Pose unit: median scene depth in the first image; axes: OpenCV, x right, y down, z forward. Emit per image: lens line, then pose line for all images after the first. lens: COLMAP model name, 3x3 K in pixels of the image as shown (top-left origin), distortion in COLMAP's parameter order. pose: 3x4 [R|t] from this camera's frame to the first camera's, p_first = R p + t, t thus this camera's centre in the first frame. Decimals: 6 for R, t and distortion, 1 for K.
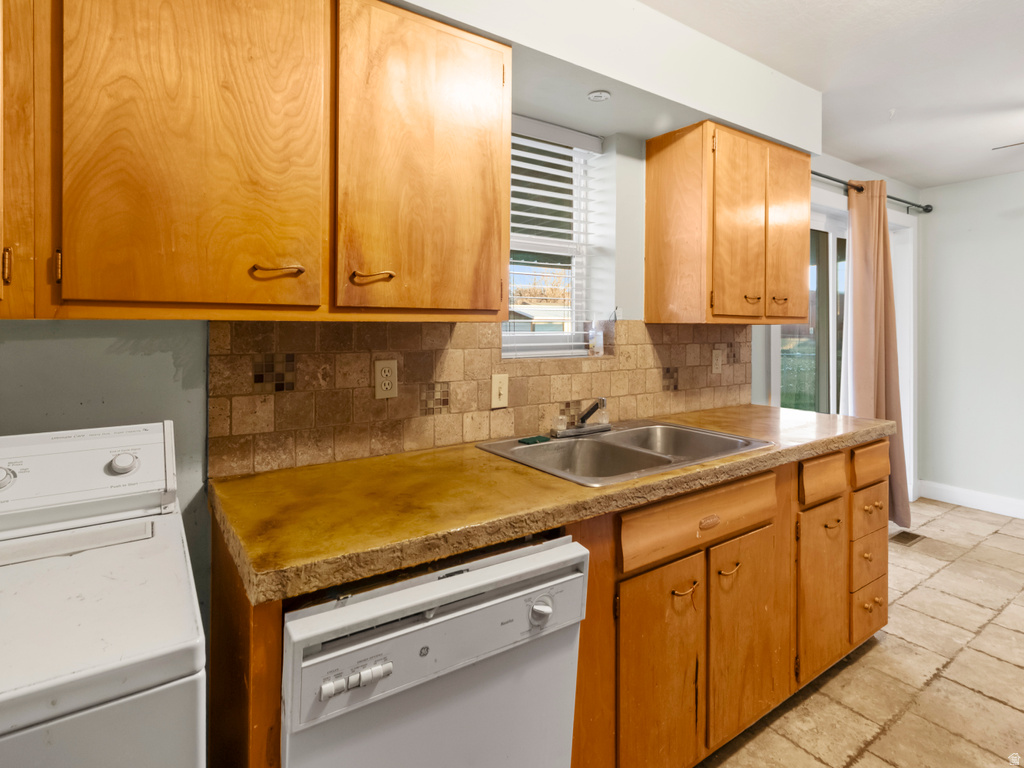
lens RADIAL K [[539.3, 0, 514.9], [0, 539.3, 331.9], [0, 0, 1]] dist [0.002909, 0.000240]
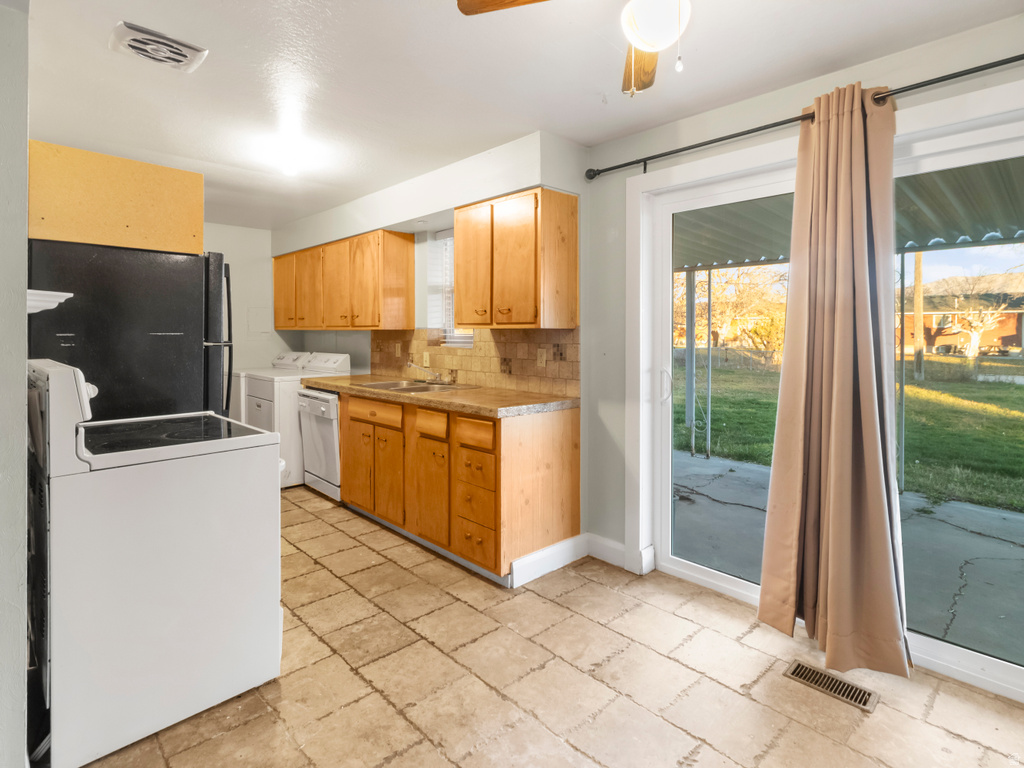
lens RADIAL K [[539.3, 0, 514.9], [0, 539.3, 331.9], [0, 0, 1]] dist [0.002909, 0.000240]
pose [[0.152357, -0.002569, -0.988322, 2.023751], [-0.009664, 0.999945, -0.004089, -0.000996], [0.988278, 0.010175, 0.152324, 0.905942]]
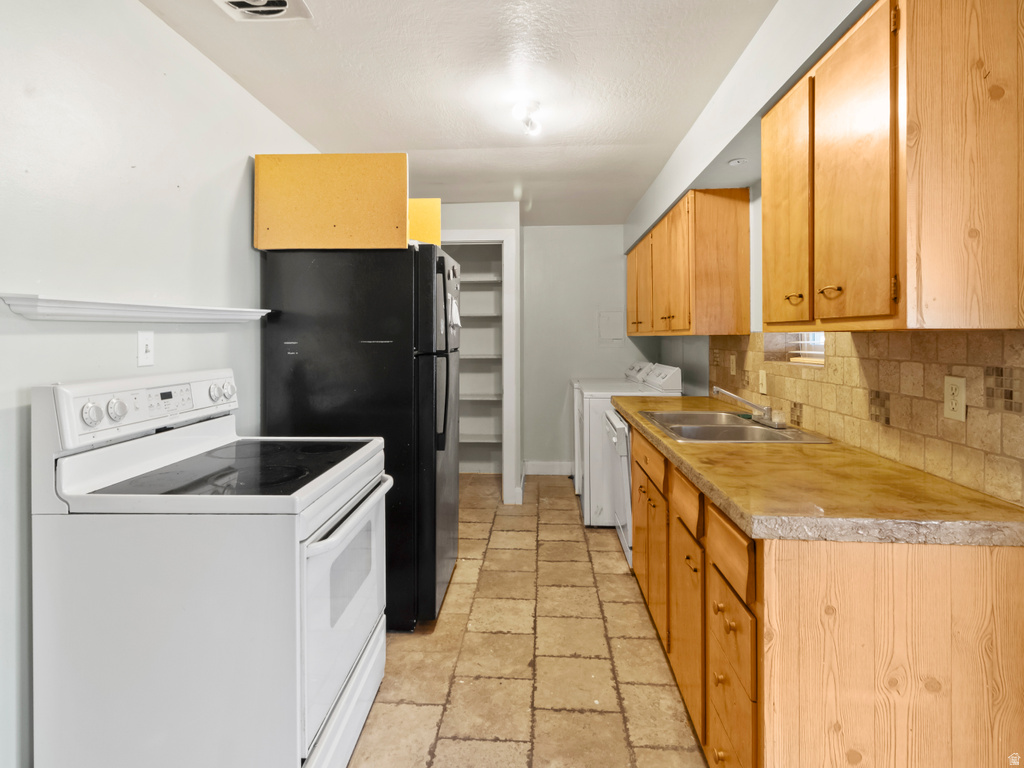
lens RADIAL K [[537.4, 0, 511.9], [0, 537.4, 337.4], [0, 0, 1]] dist [0.002638, 0.000200]
pose [[-0.622127, -0.003037, -0.782911, 1.337108], [-0.006432, 0.999979, 0.001233, -0.005995], [0.782890, 0.005803, -0.622133, 1.212274]]
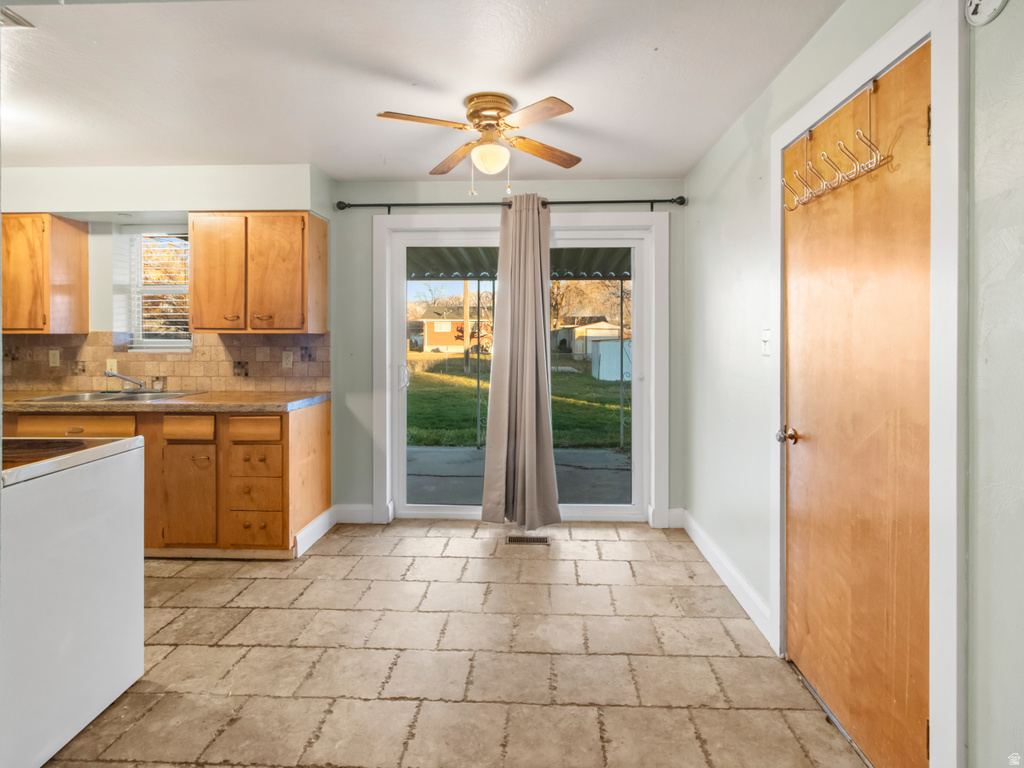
lens RADIAL K [[546.6, 0, 517.0], [0, 546.6, 336.9], [0, 0, 1]] dist [0.005153, 0.000642]
pose [[0.793852, -0.001288, -0.608110, 2.152649], [-0.003980, 0.999965, -0.007315, 0.003534], [0.608098, 0.008227, 0.793819, 0.258297]]
